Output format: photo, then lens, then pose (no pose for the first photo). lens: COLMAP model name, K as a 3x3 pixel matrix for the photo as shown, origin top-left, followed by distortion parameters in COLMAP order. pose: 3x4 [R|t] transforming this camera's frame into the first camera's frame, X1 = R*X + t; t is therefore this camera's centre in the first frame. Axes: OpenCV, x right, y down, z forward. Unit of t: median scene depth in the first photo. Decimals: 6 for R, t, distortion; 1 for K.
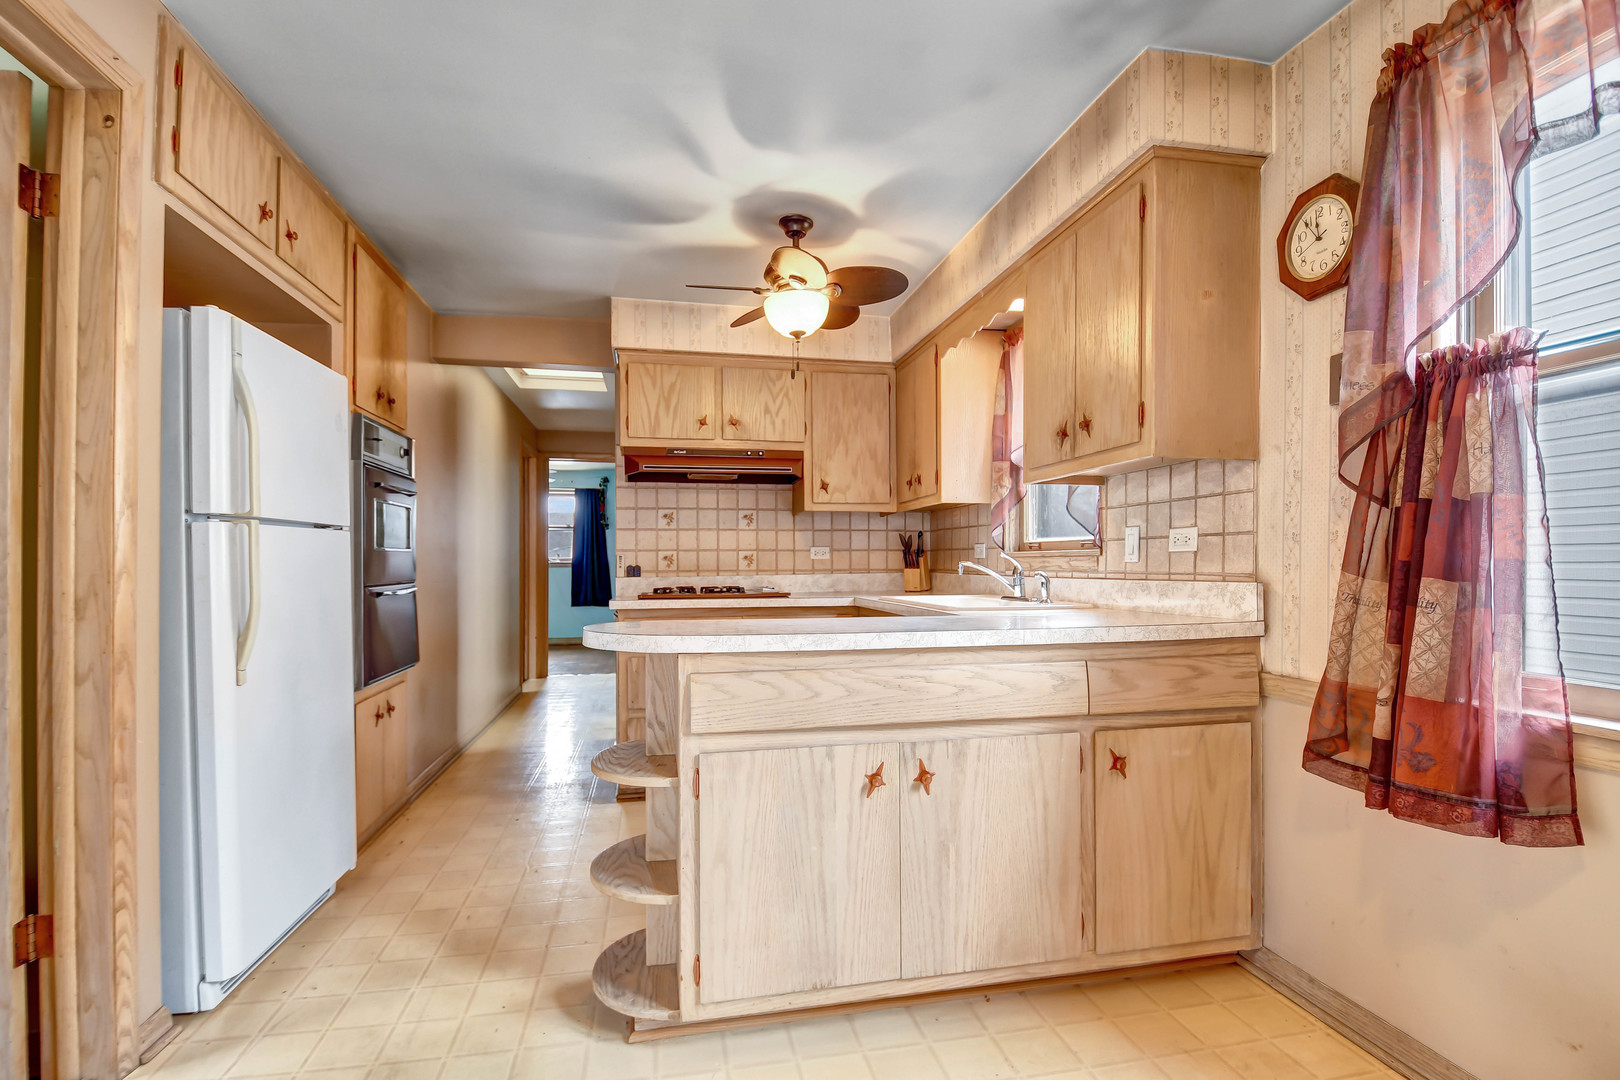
lens RADIAL K [[746.0, 0, 835.2], [0, 746.0, 566.2], [0, 0, 1]] dist [0.012102, -0.024622]
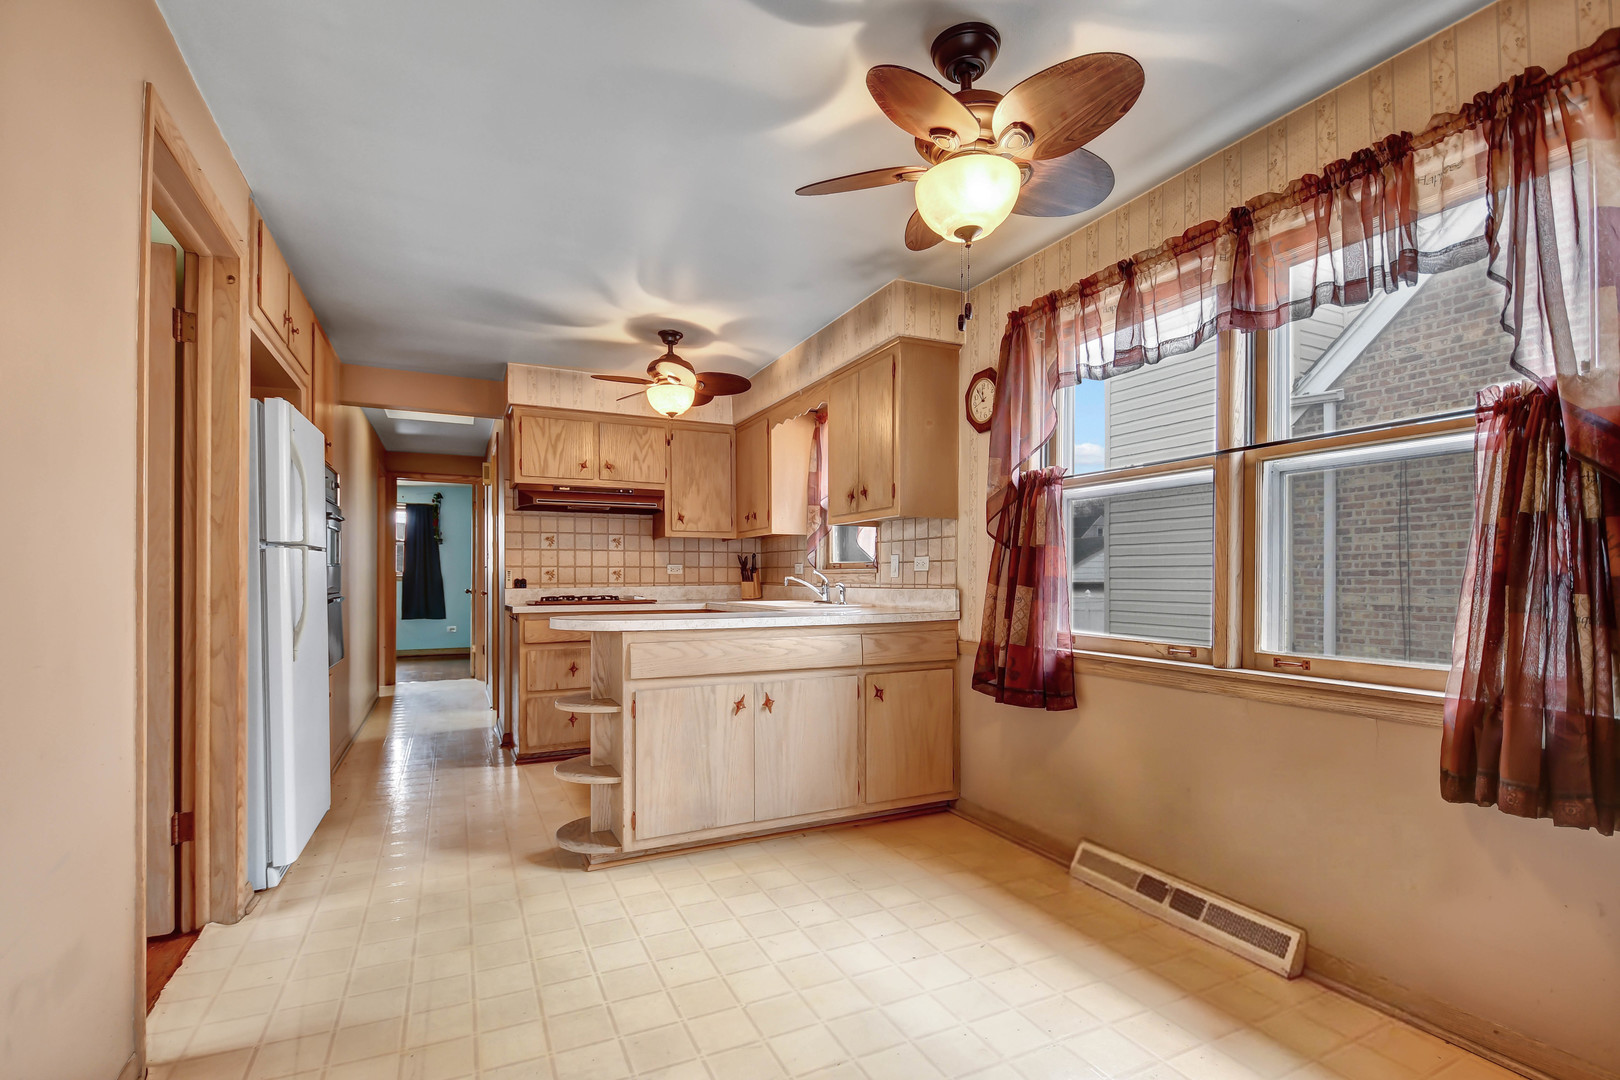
lens RADIAL K [[740.8, 0, 851.7], [0, 740.8, 582.3], [0, 0, 1]] dist [0.018066, 0.000102]
pose [[0.964724, 0.000954, 0.263261, -0.128569], [-0.001539, 0.999997, 0.002018, 0.002920], [-0.263258, -0.002352, 0.964723, -0.613483]]
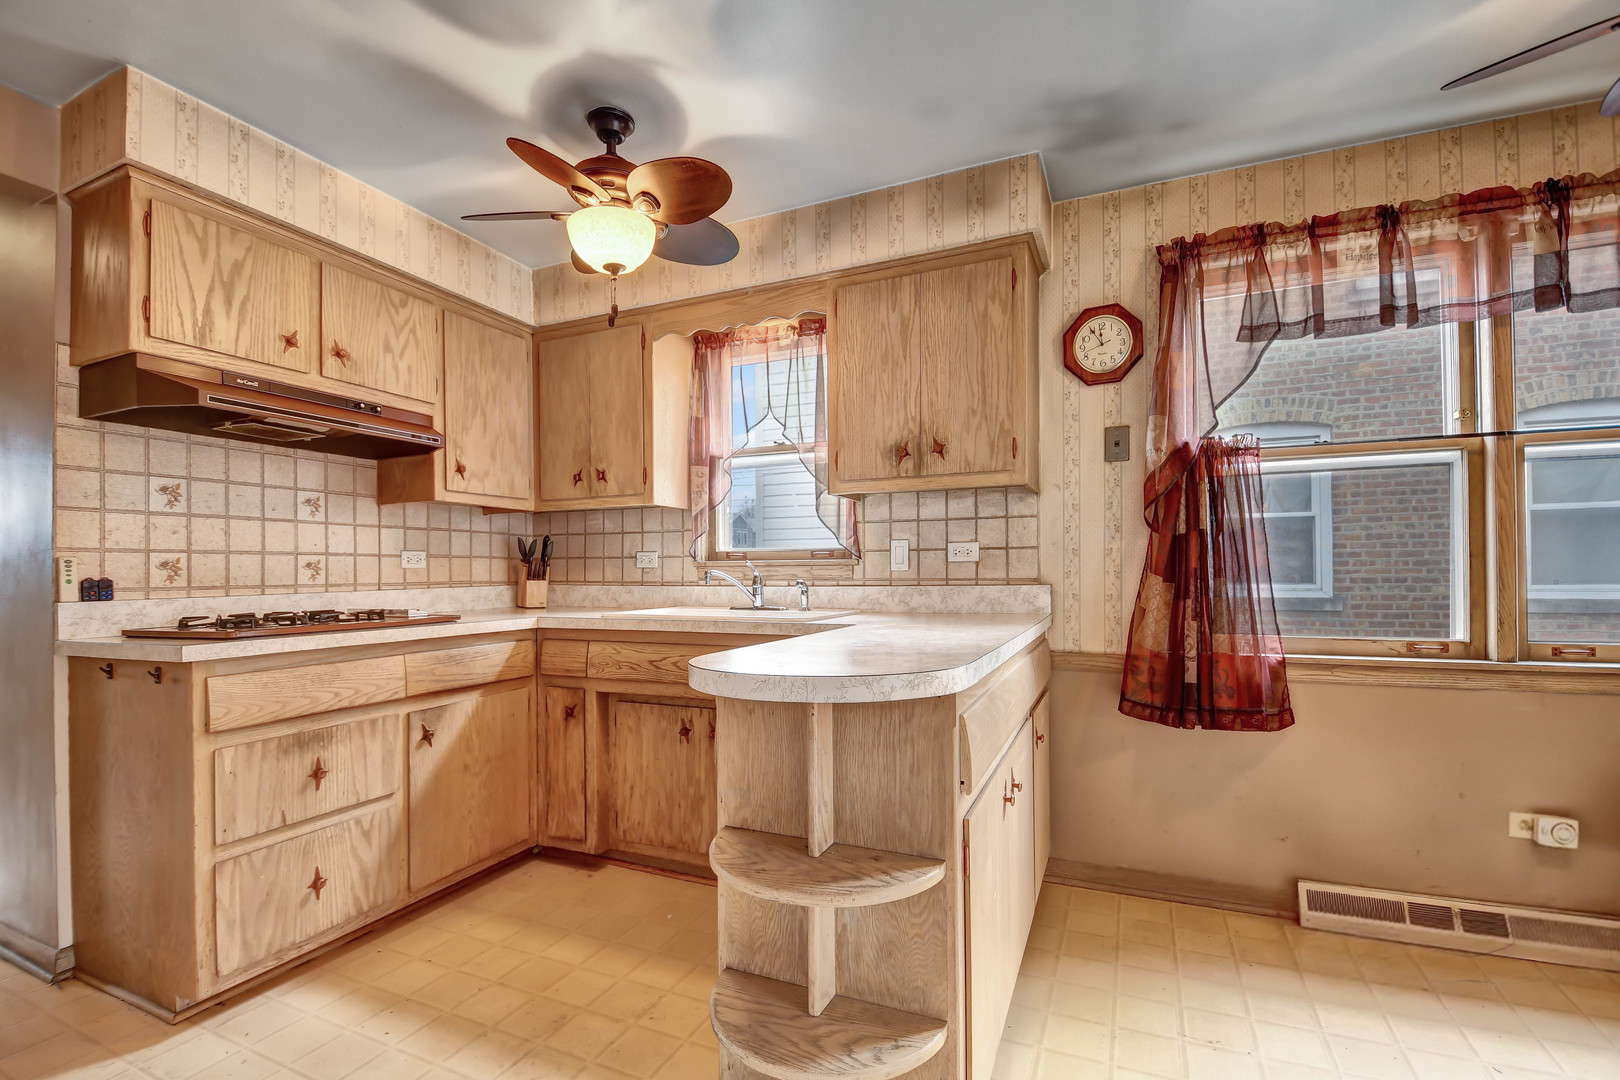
lens RADIAL K [[714.6, 0, 811.1], [0, 714.6, 567.5], [0, 0, 1]] dist [0.020581, -0.023573]
pose [[0.592775, 0.004629, 0.805355, -0.723191], [0.008414, 0.999893, -0.011940, 0.002696], [-0.805324, 0.013854, 0.592673, 0.579182]]
